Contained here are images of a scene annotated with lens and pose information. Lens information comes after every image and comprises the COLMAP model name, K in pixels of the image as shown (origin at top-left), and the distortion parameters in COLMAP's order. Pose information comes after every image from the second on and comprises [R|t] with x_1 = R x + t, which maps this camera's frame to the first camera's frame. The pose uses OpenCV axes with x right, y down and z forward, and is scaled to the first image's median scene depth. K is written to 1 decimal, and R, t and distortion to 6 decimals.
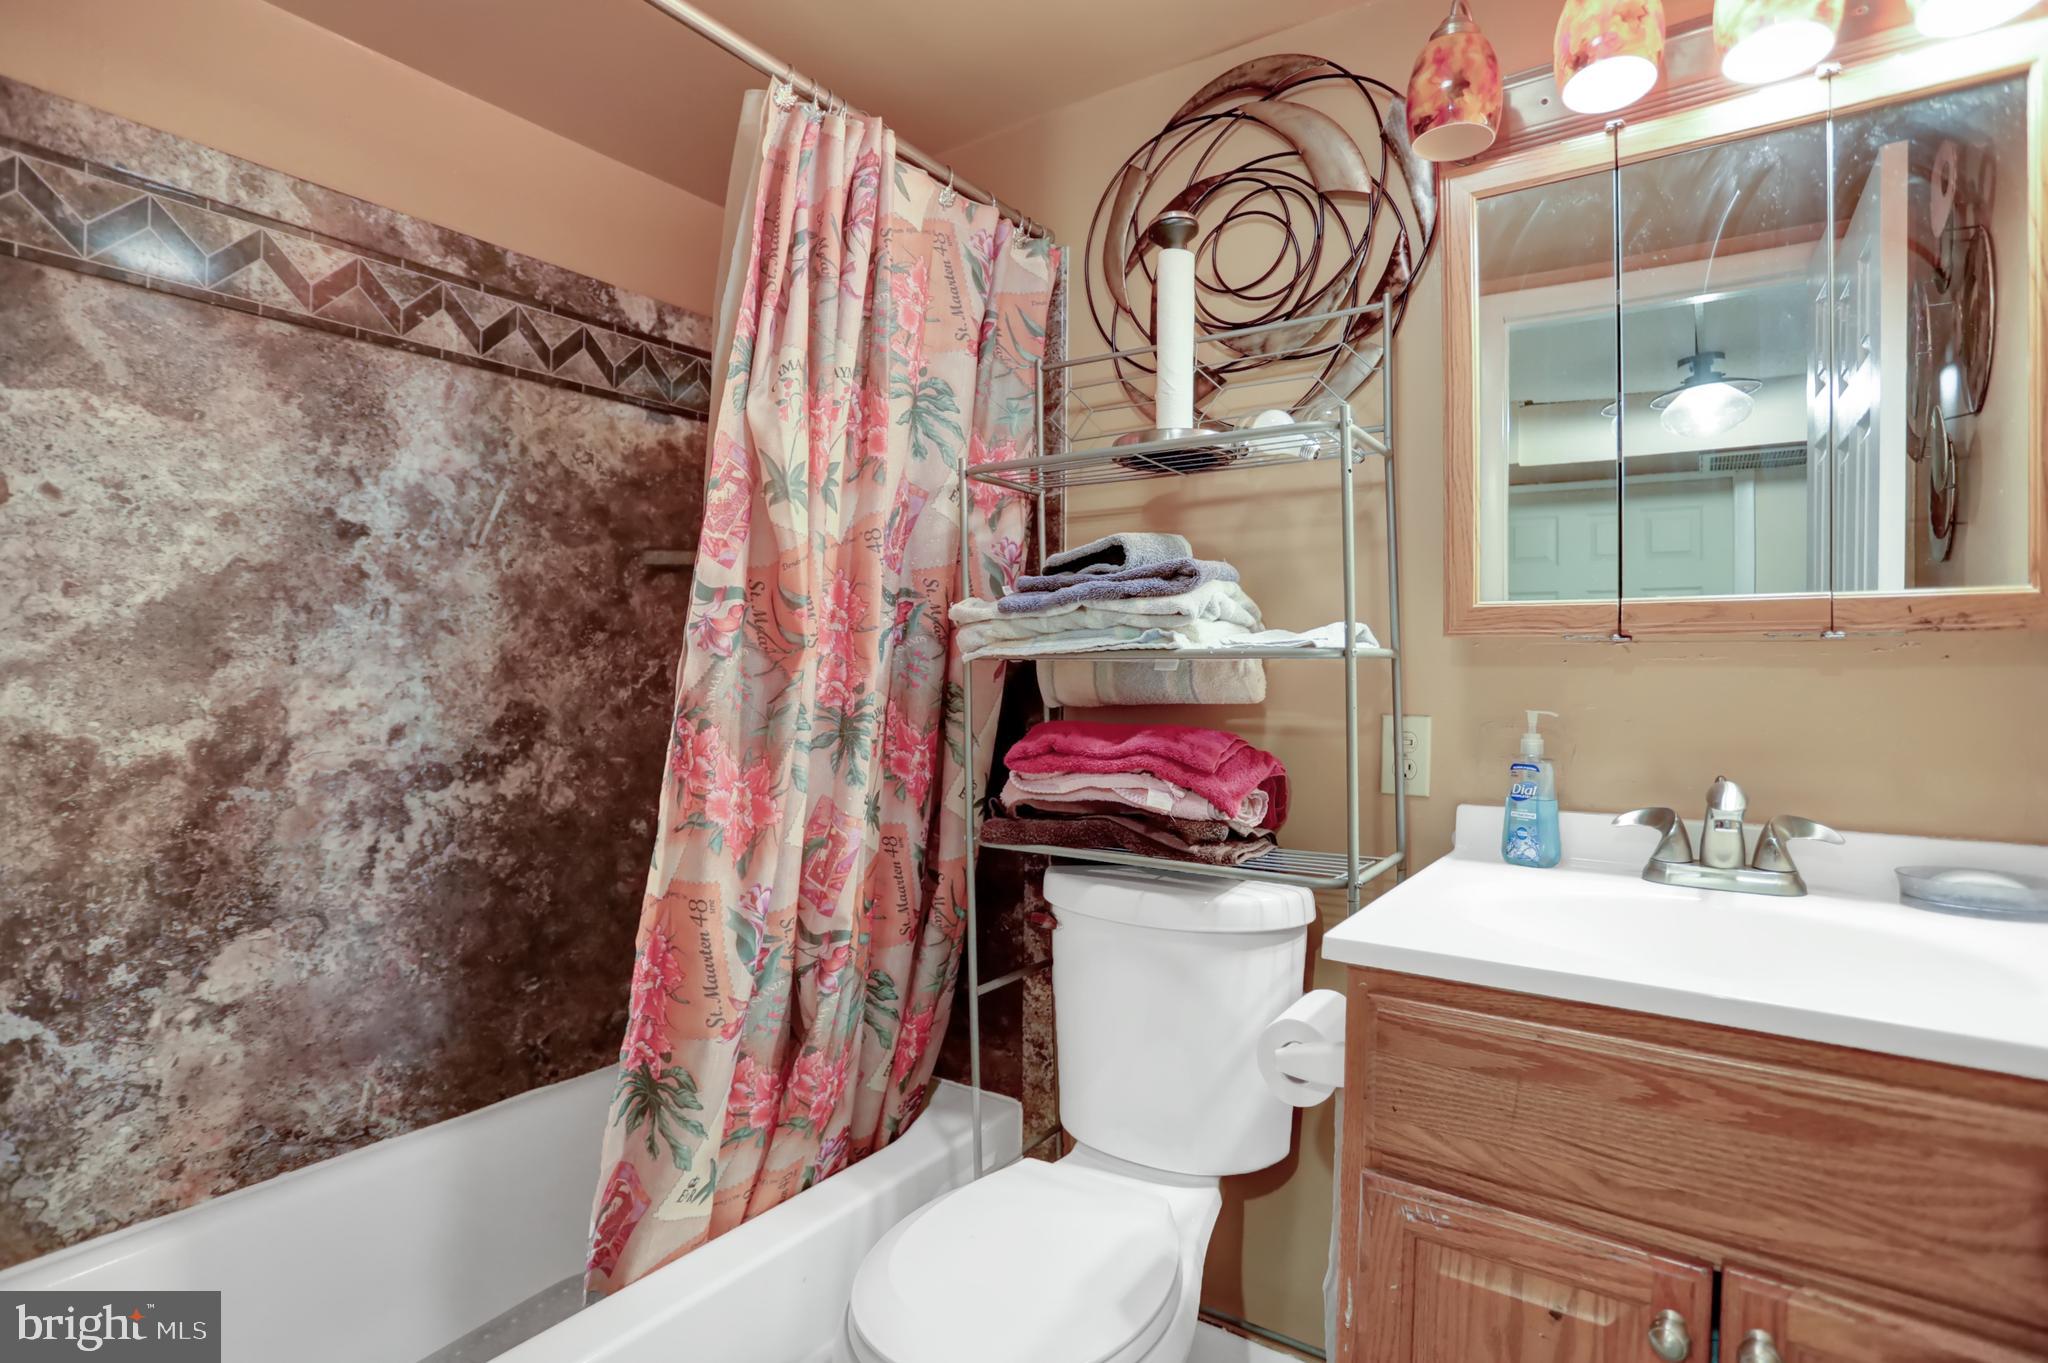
lens RADIAL K [[1000.2, 0, 1032.2], [0, 1000.2, 677.8], [0, 0, 1]] dist [-0.038586, 0.004552]
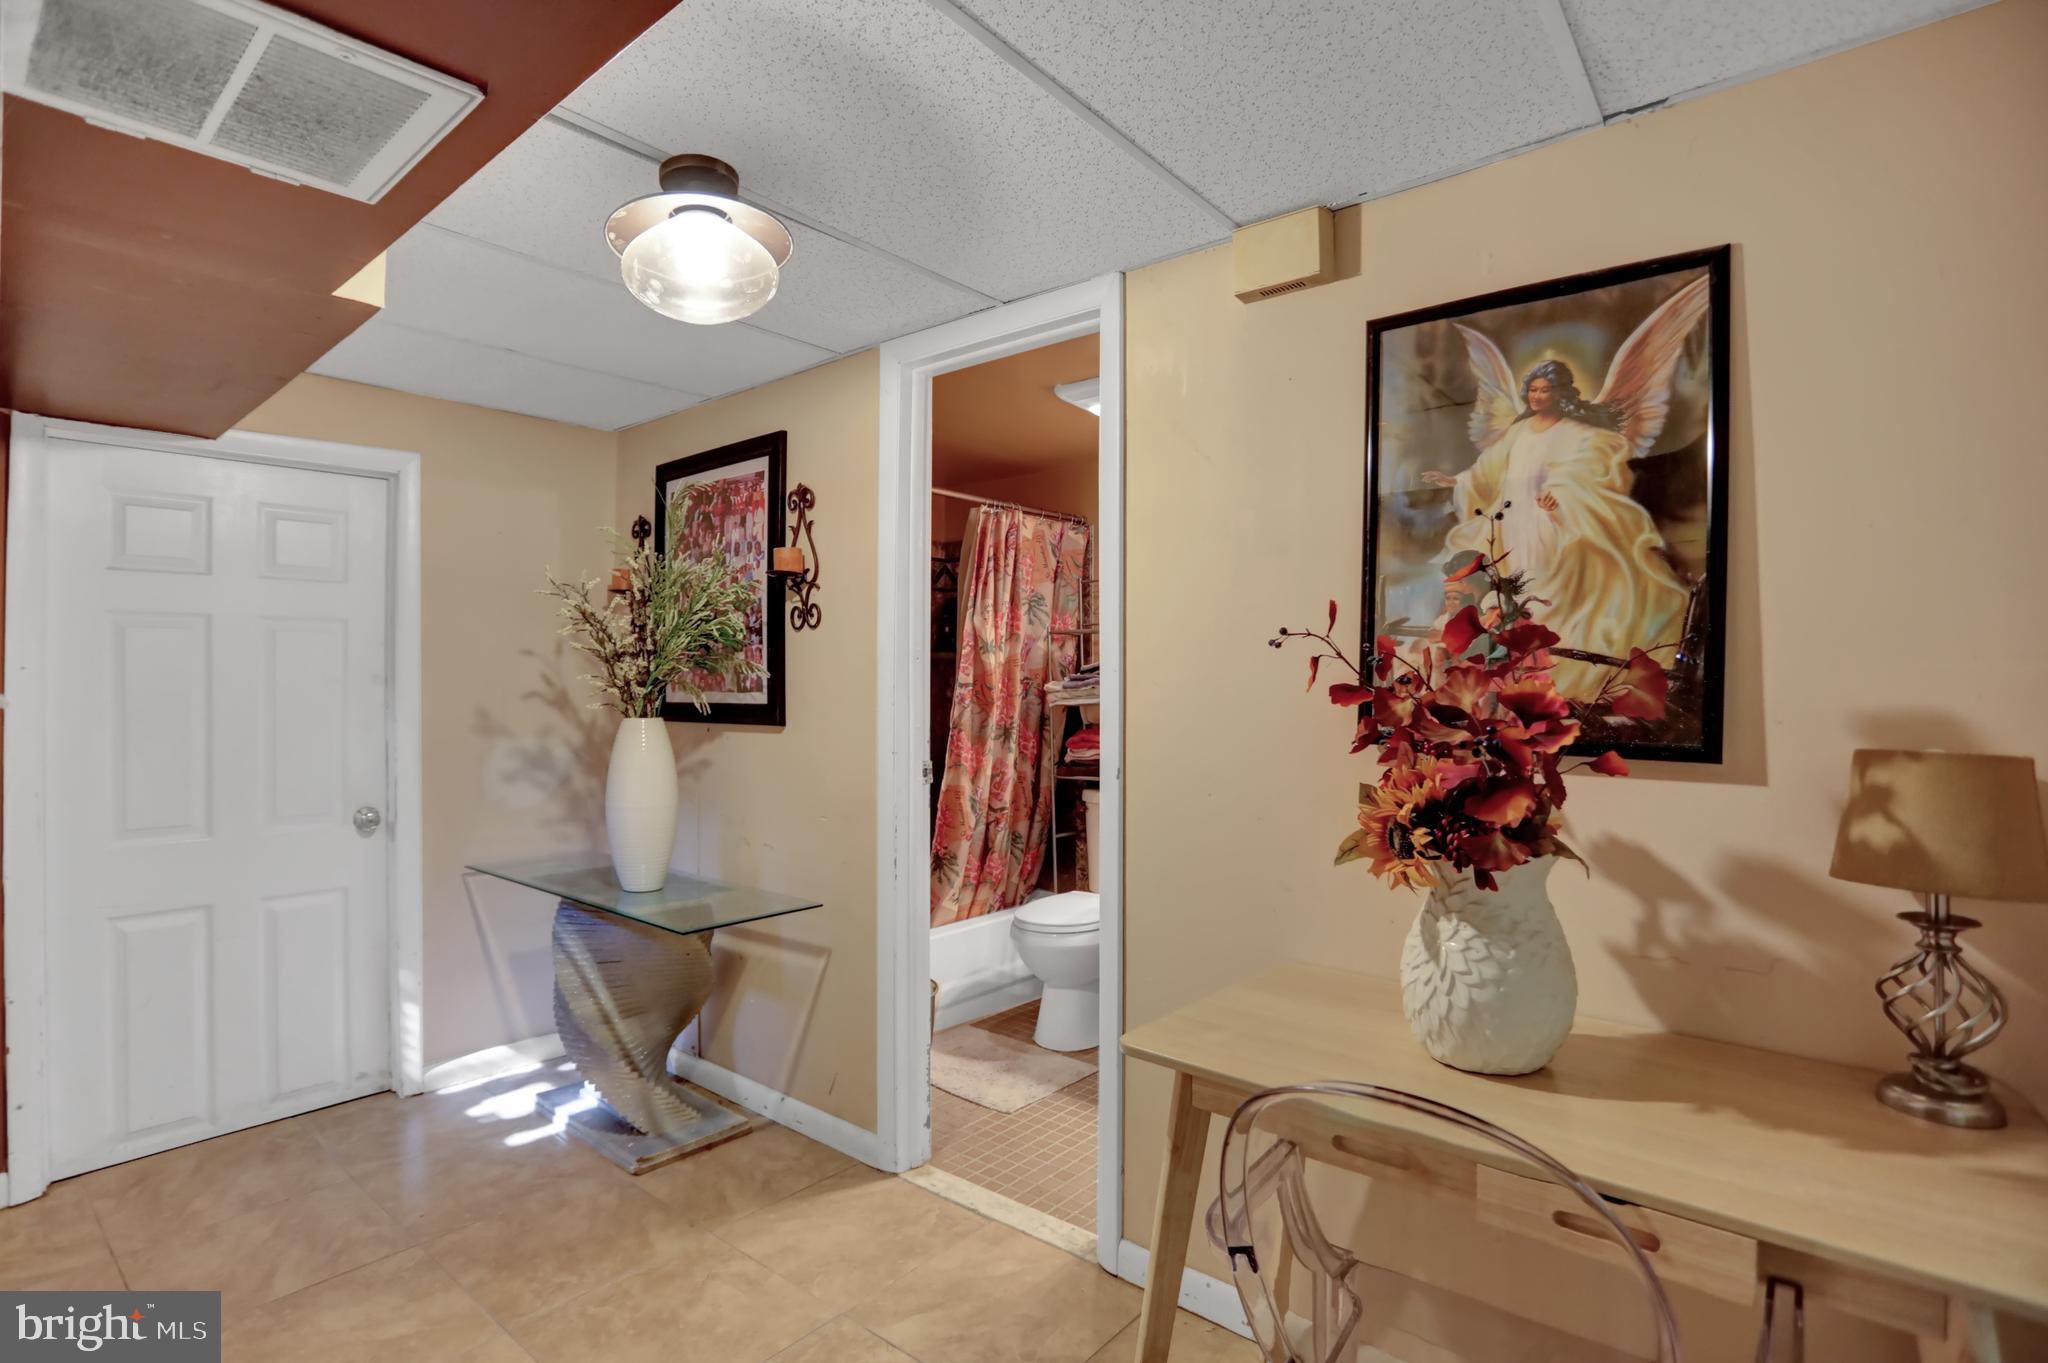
lens RADIAL K [[1000.2, 0, 1015.5], [0, 1000.2, 685.2], [0, 0, 1]] dist [-0.038586, 0.004552]
pose [[0.994806, -0.006073, -0.101605, 0.111756], [0.005347, 0.999958, -0.007411, -0.055397], [0.101645, 0.006829, 0.994797, -1.656332]]
